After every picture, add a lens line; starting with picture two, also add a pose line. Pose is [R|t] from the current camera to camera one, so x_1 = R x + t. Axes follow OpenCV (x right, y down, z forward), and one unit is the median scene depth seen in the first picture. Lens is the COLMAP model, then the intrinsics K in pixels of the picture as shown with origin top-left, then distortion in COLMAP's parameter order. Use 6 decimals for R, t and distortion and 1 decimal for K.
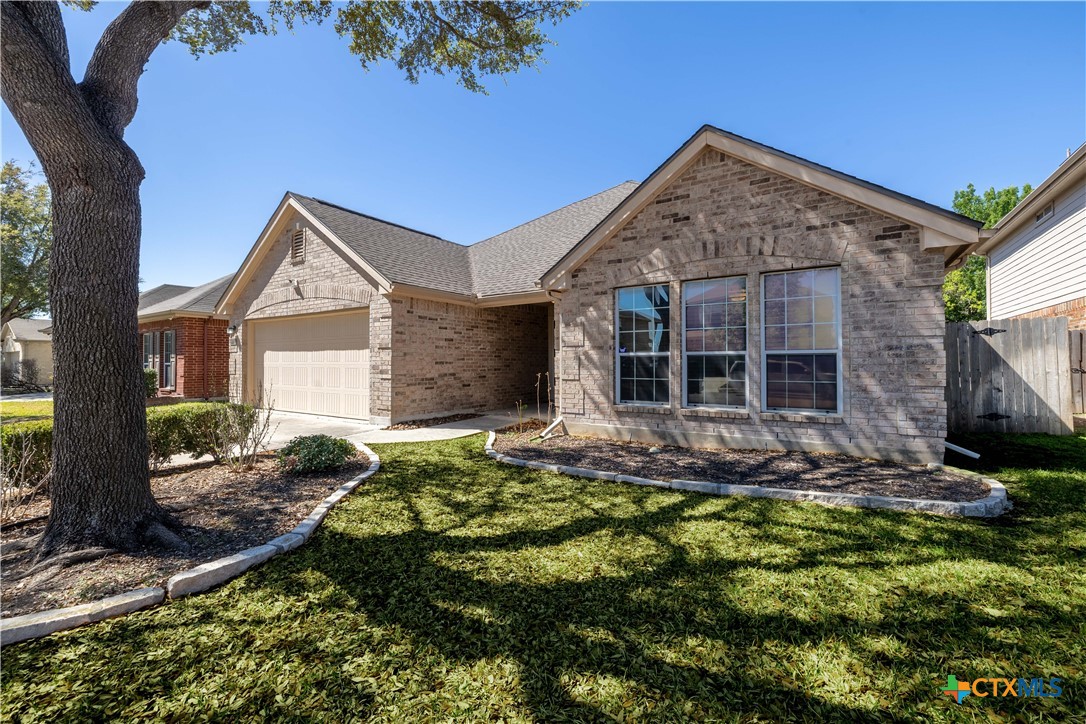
lens RADIAL K [[462.9, 0, 544.1], [0, 462.9, 357.7], [0, 0, 1]] dist [0.001434, -0.000048]
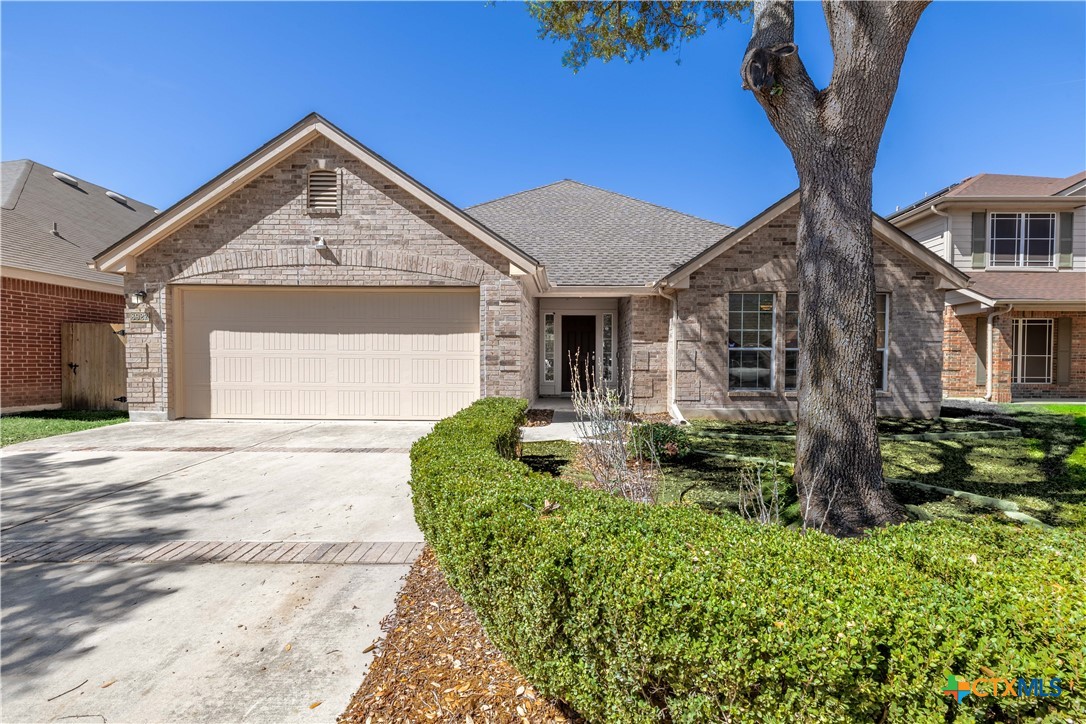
lens RADIAL K [[462.9, 0, 545.6], [0, 462.9, 368.2], [0, 0, 1]] dist [0.001434, -0.000048]
pose [[0.841764, -0.003393, 0.539835, -0.841041], [-0.016322, 0.999363, 0.031731, 0.012349], [-0.539599, -0.035522, 0.841173, 0.244914]]
